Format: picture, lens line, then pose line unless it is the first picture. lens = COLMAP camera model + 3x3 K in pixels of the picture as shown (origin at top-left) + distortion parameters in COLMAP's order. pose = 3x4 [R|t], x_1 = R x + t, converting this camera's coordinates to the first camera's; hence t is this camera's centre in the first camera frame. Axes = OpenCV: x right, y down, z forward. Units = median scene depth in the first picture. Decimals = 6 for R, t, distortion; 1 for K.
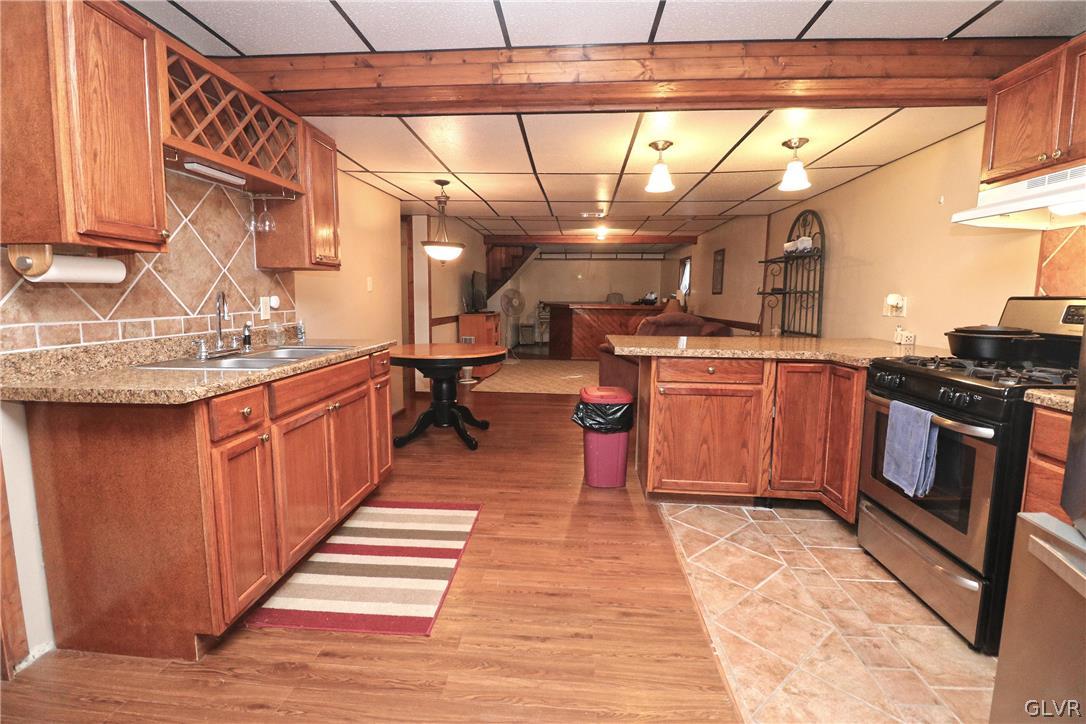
lens RADIAL K [[502.2, 0, 538.2], [0, 502.2, 358.3], [0, 0, 1]] dist [-0.012098, -0.001623]
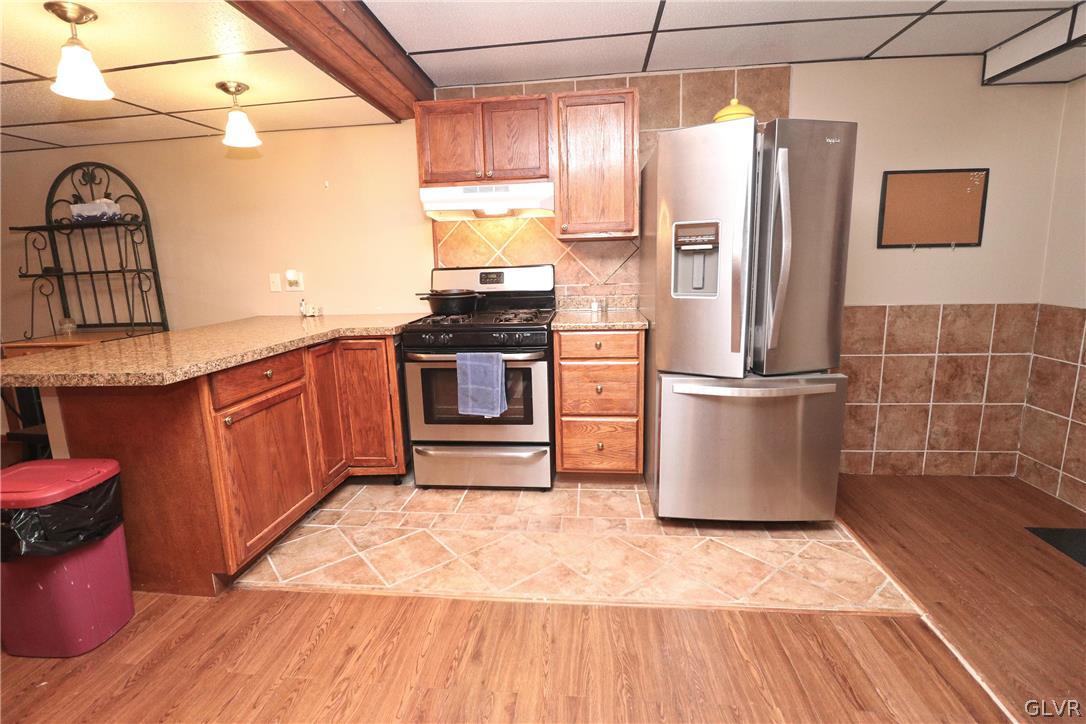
lens RADIAL K [[502.2, 0, 536.5], [0, 502.2, 359.1], [0, 0, 1]] dist [-0.012098, -0.001623]
pose [[0.027944, -0.194387, 0.980527, -0.439846], [0.149017, 0.970759, 0.188204, -0.092571], [-0.988440, 0.140857, 0.056094, 0.630002]]
